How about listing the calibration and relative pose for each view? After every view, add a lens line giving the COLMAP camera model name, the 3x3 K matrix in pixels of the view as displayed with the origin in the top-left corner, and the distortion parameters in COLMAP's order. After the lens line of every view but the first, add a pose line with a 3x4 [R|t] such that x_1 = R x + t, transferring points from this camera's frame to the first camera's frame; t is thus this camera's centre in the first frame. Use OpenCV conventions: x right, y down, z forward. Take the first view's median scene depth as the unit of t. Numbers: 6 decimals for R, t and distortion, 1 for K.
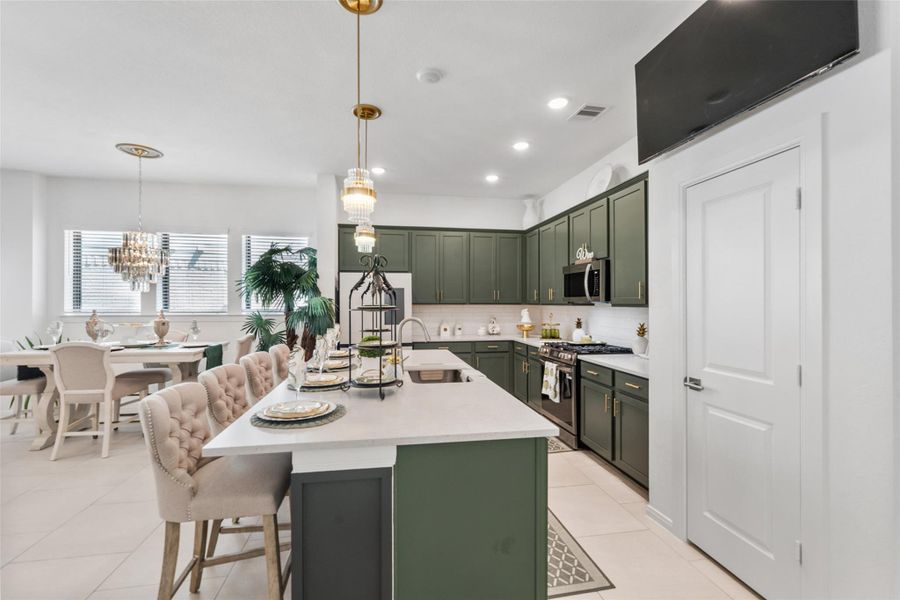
lens RADIAL K [[382.0, 0, 444.7], [0, 382.0, 301.4], [0, 0, 1]] dist [0.000113, 0.000072]
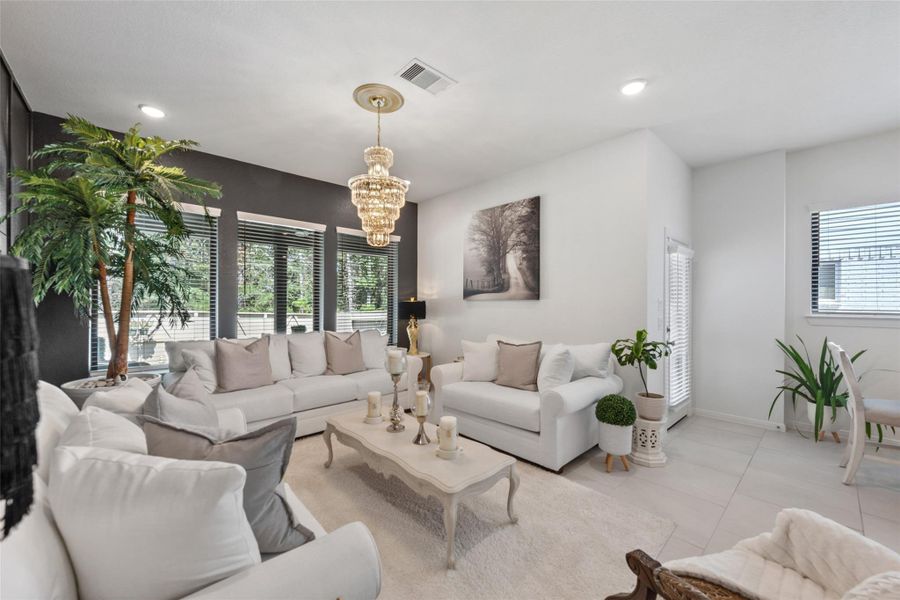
lens RADIAL K [[351.4, 0, 443.9], [0, 351.4, 299.8], [0, 0, 1]] dist [-0.001390, -0.000059]
pose [[0.541063, -0.001330, -0.840981, -0.982994], [-0.002448, 0.999992, -0.003156, 0.007031], [0.840979, 0.003767, 0.541055, -0.082289]]
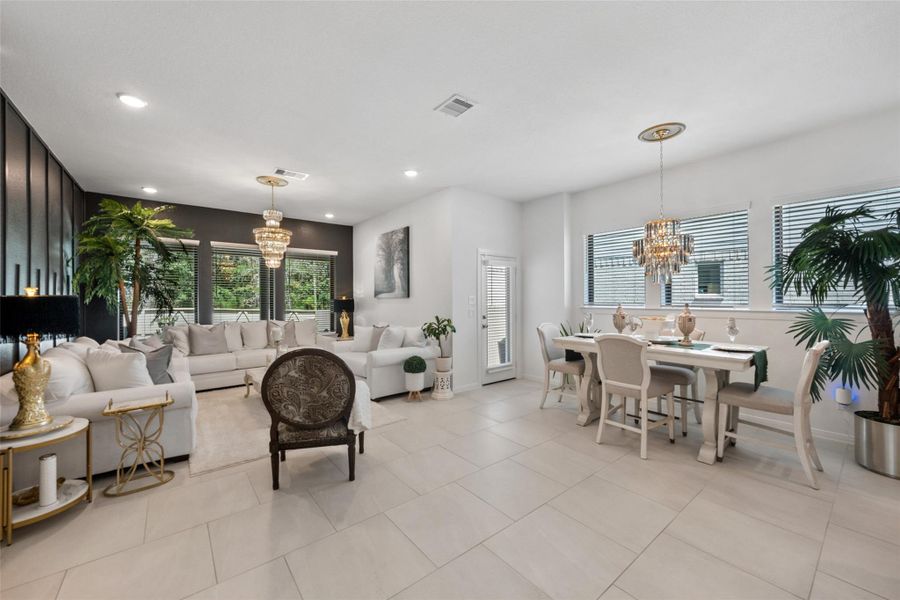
lens RADIAL K [[350.6, 0, 444.9], [0, 350.6, 296.7], [0, 0, 1]] dist [0.001050, 0.000197]
pose [[0.479289, -0.005761, -0.877638, -0.309193], [0.007644, 0.999968, -0.002389, 0.003872], [0.877624, -0.005564, 0.479318, 0.129386]]
